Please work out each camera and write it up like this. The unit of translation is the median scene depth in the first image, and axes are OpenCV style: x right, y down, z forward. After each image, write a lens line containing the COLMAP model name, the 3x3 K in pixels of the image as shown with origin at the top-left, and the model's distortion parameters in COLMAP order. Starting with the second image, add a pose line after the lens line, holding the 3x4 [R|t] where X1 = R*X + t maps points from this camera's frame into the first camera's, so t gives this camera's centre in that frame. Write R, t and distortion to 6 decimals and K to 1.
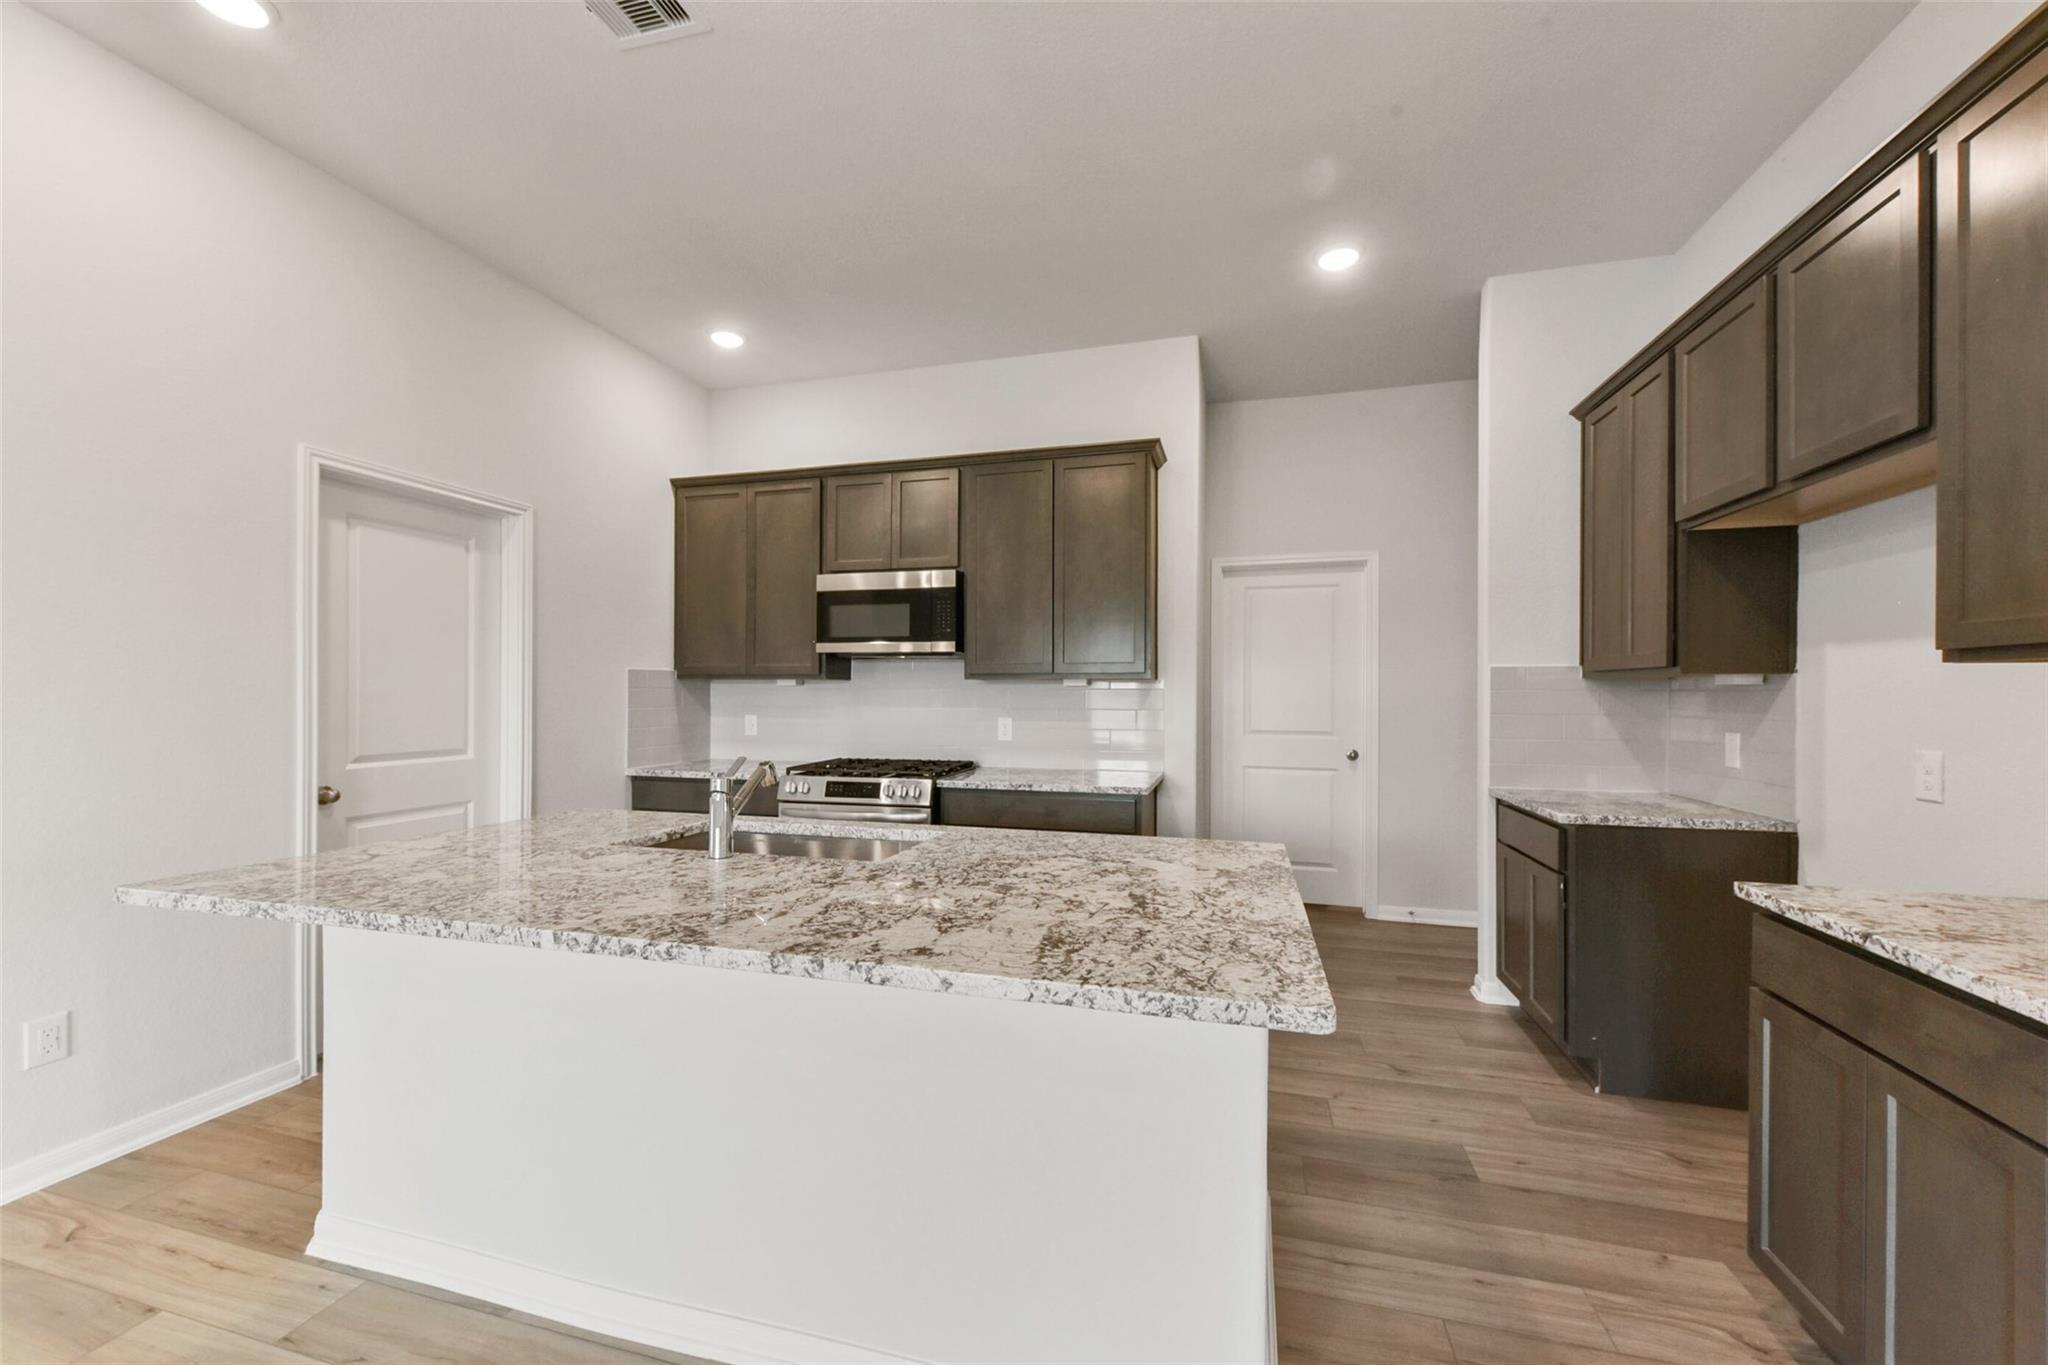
lens RADIAL K [[796.7, 0, 1032.0], [0, 796.7, 688.4], [0, 0, 1]] dist [0.000575, -0.000028]
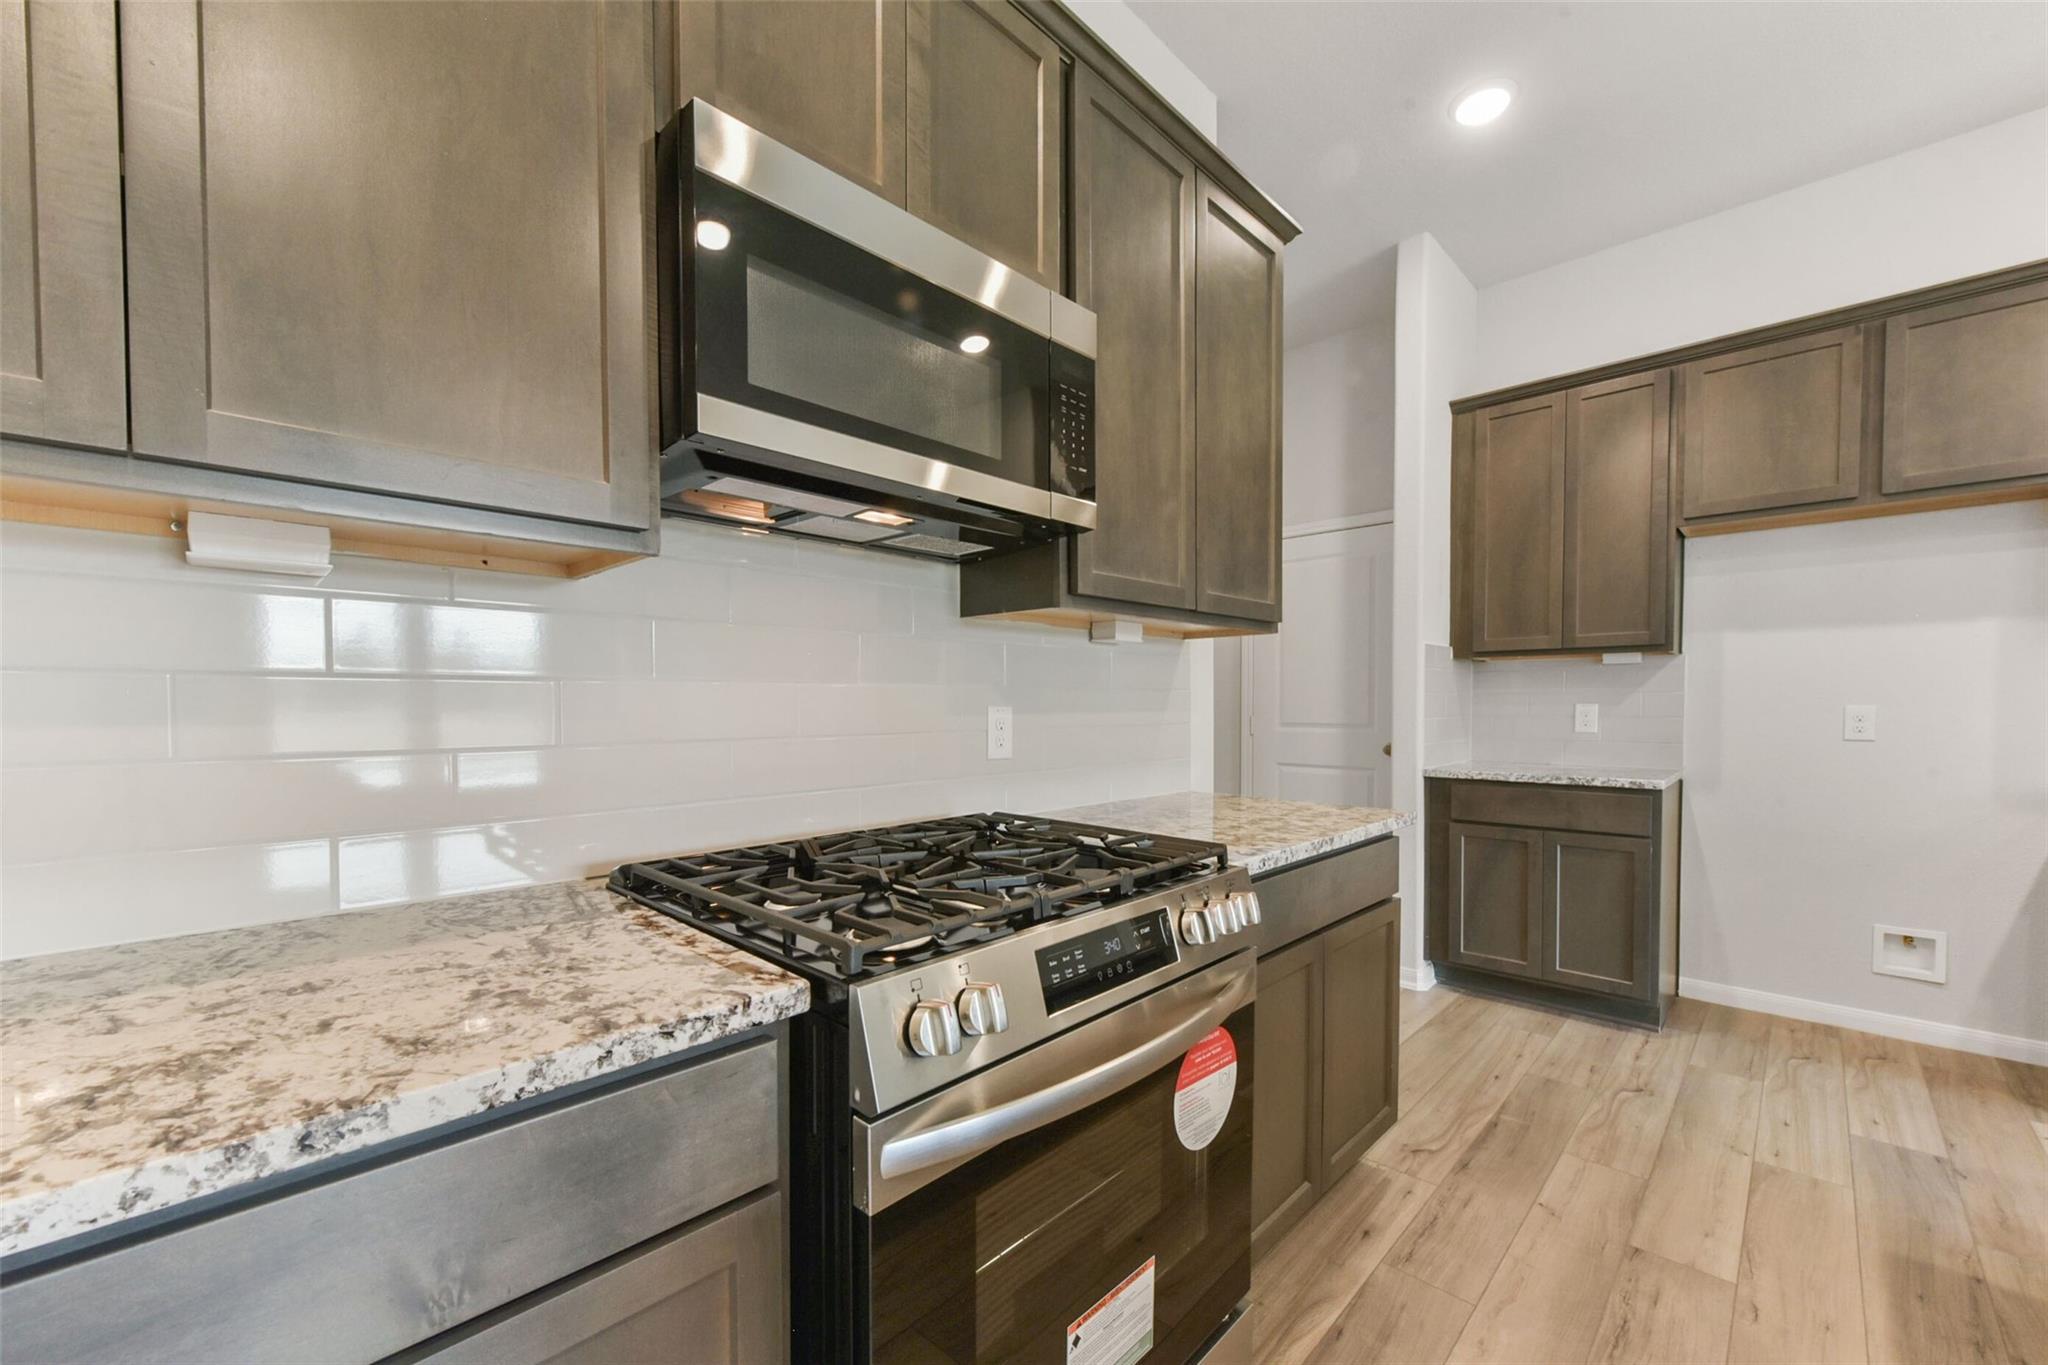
lens RADIAL K [[853.1, 0, 1026.5], [0, 853.1, 724.6], [0, 0, 1]] dist [-0.000783, -0.000127]
pose [[0.448269, -0.024365, 0.893566, -0.513174], [-0.000859, 0.999616, 0.027688, 0.039068], [-0.893898, -0.013179, 0.448076, 0.905358]]
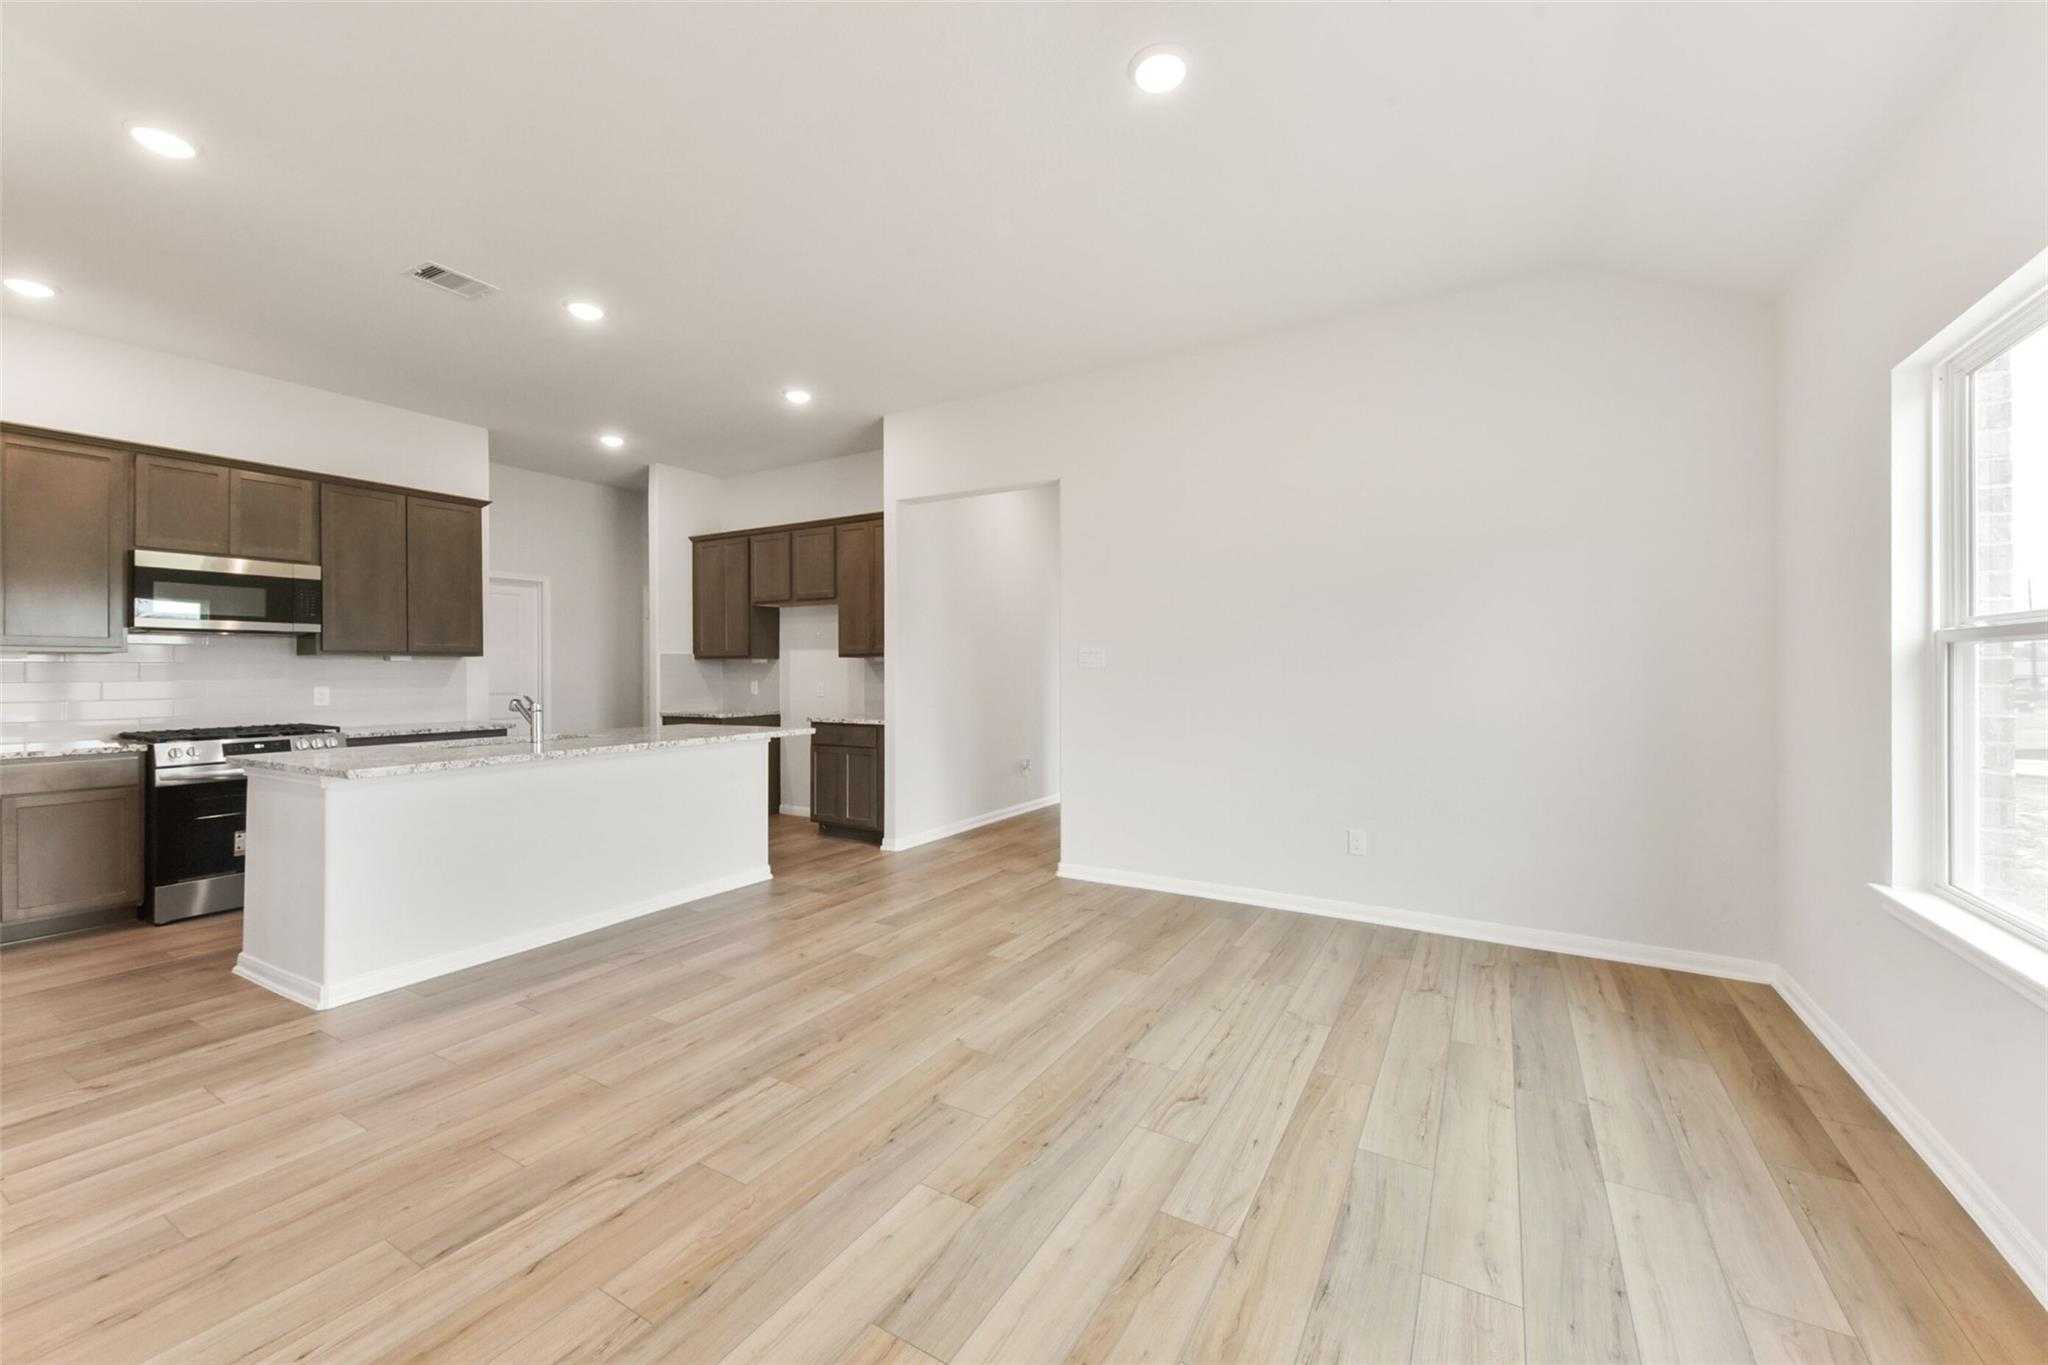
lens RADIAL K [[808.2, 0, 1025.8], [0, 808.2, 670.0], [0, 0, 1]] dist [0.002159, 0.000117]
pose [[0.235852, -0.002385, 0.971786, -1.136478], [-0.000428, 0.999997, 0.002558, 0.008714], [-0.971789, -0.001019, 0.235851, -0.385681]]
